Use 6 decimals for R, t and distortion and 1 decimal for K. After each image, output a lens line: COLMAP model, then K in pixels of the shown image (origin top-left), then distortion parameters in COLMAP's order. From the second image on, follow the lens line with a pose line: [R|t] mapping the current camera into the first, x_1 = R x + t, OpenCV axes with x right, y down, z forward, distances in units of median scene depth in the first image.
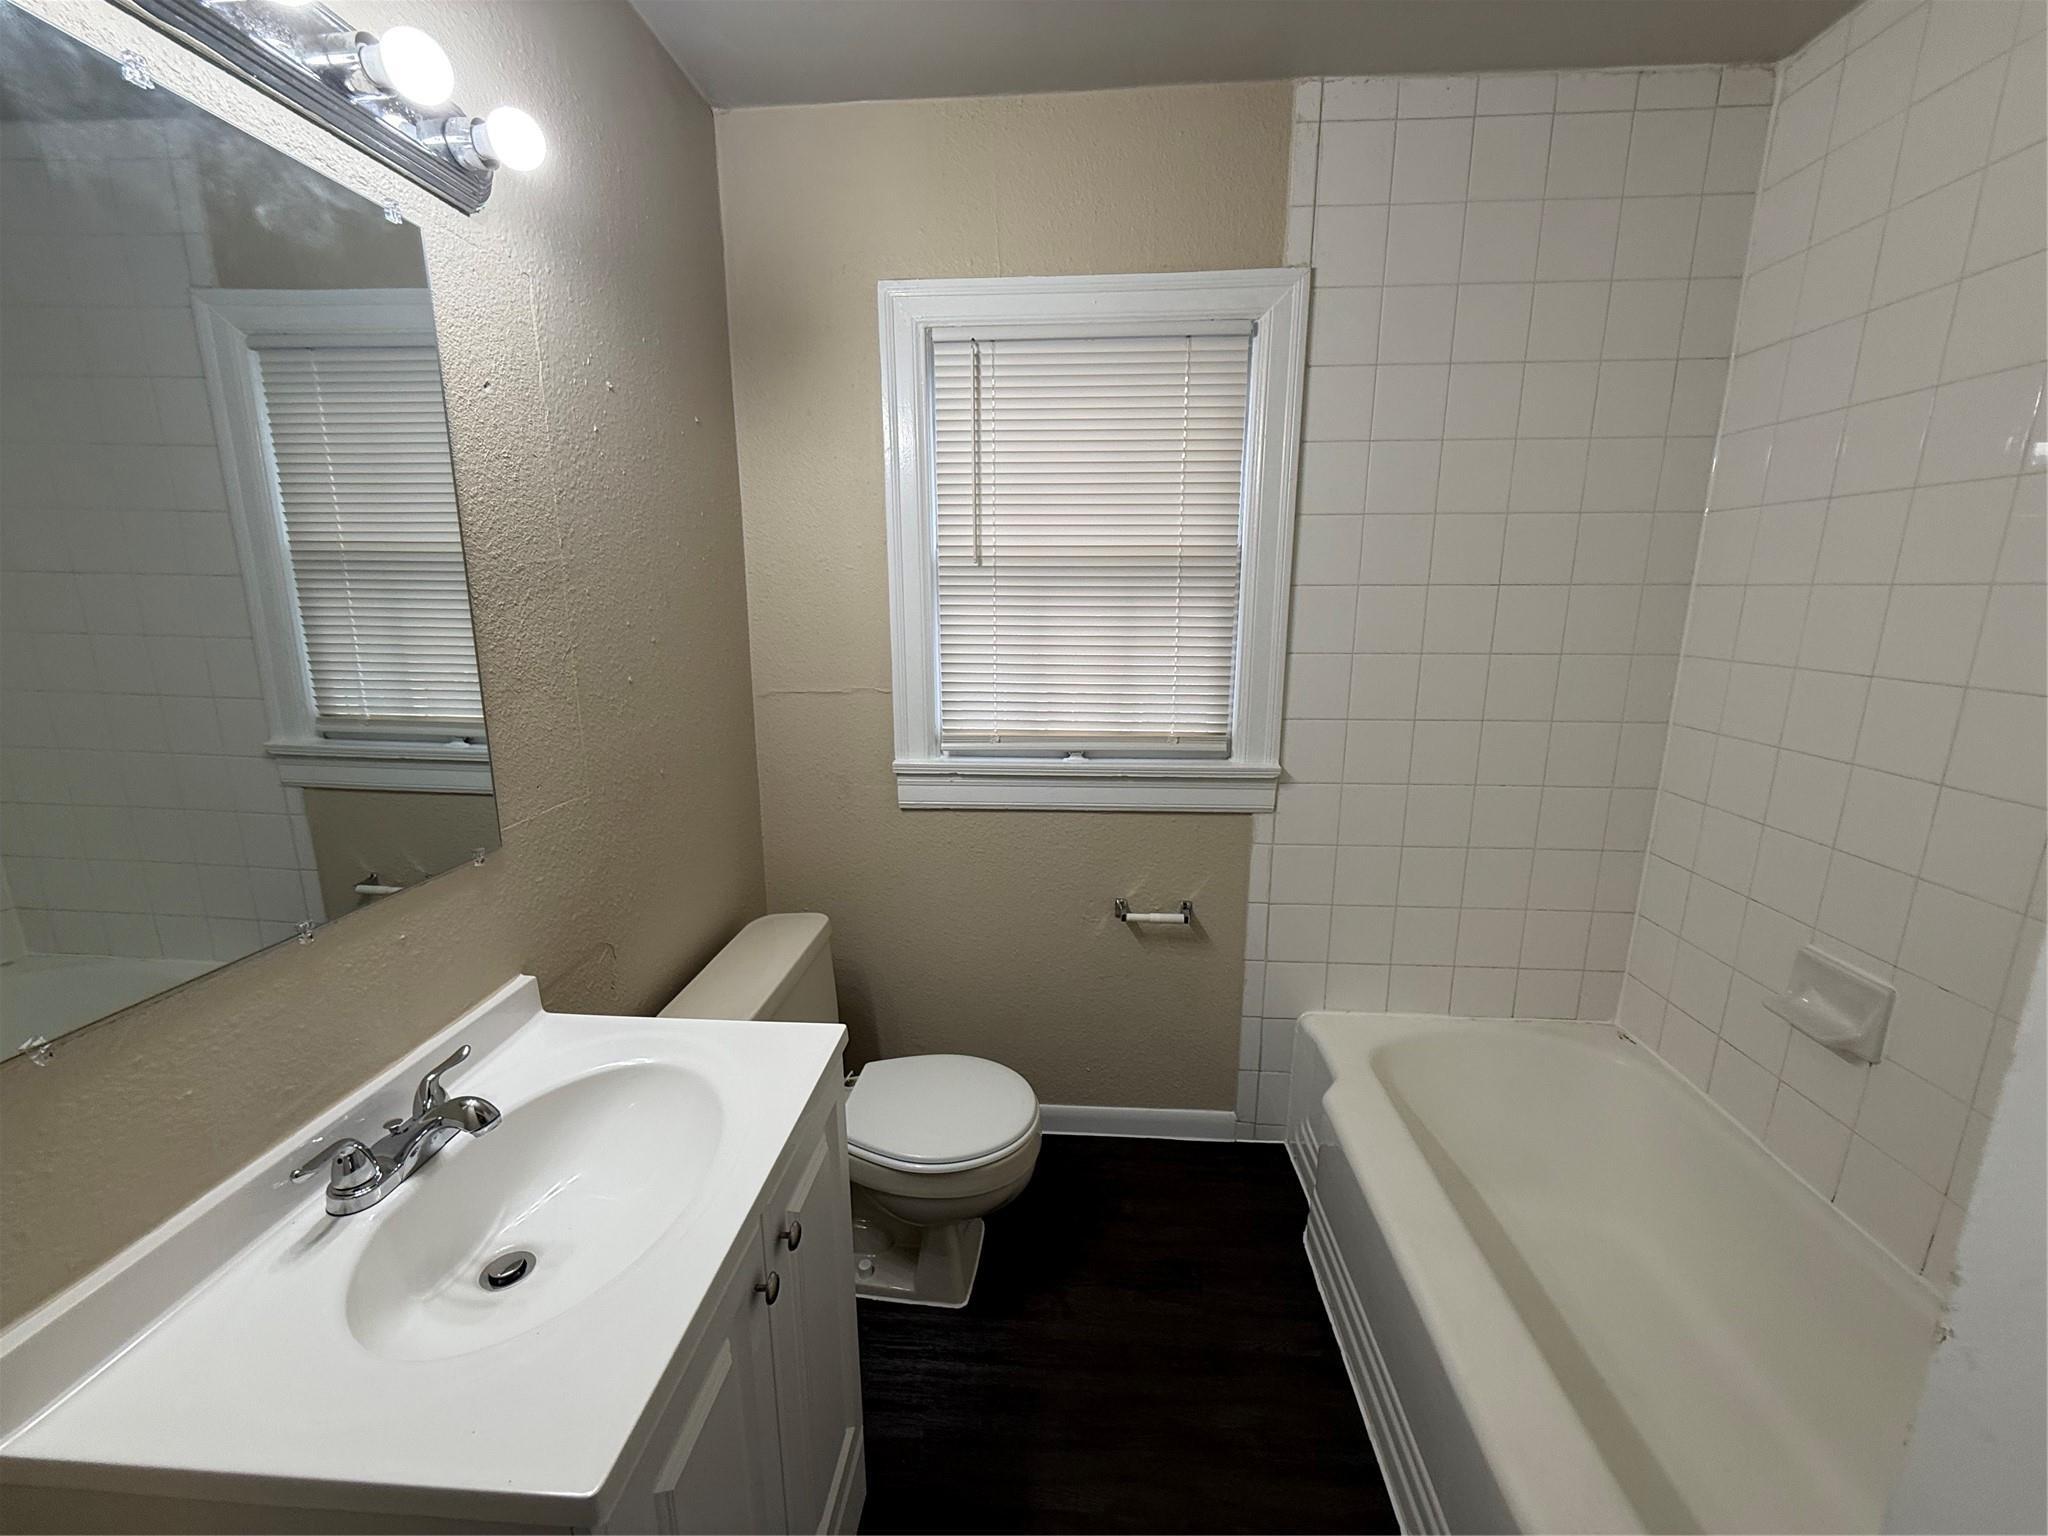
lens RADIAL K [[825.4, 0, 1024.5], [0, 825.4, 766.6], [0, 0, 1]] dist [0.003909, 0.001174]
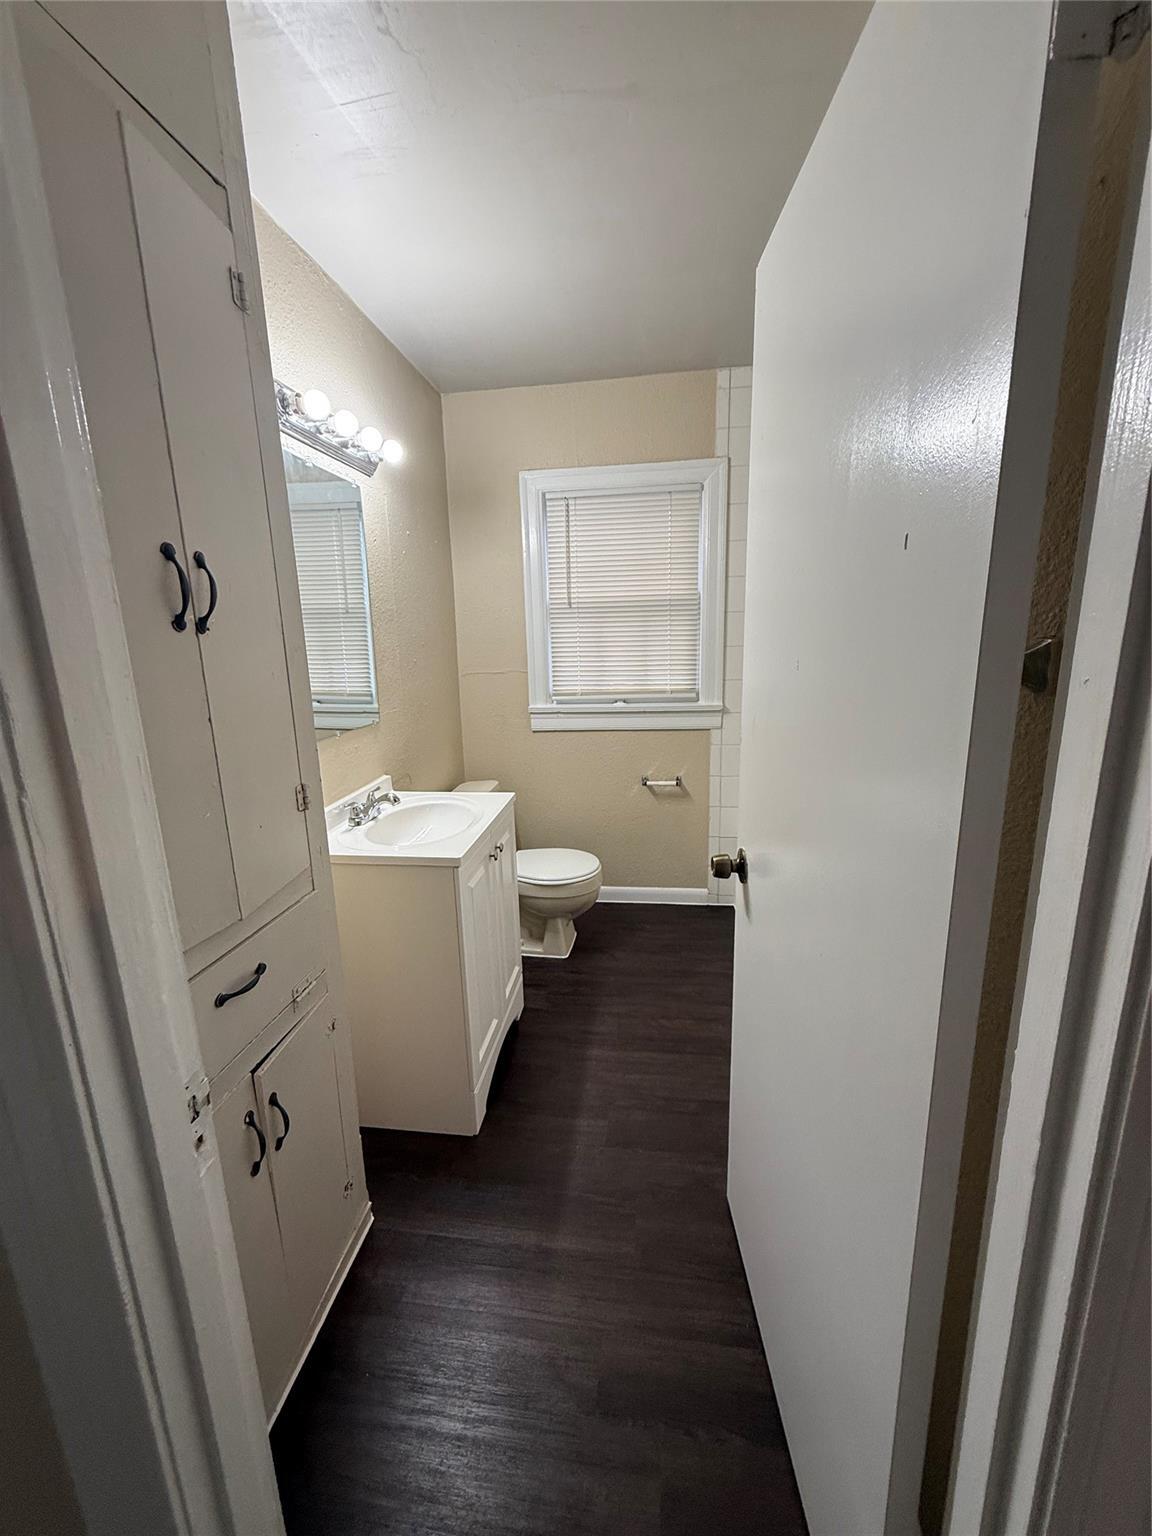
lens RADIAL K [[619.0, 0, 576.9], [0, 619.0, 765.7], [0, 0, 1]] dist [0.003909, 0.001174]
pose [[0.997867, -0.011972, -0.064176, 0.053792], [0.012297, 0.999913, 0.004670, 0.135531], [0.064114, -0.005450, 0.997928, -0.505730]]
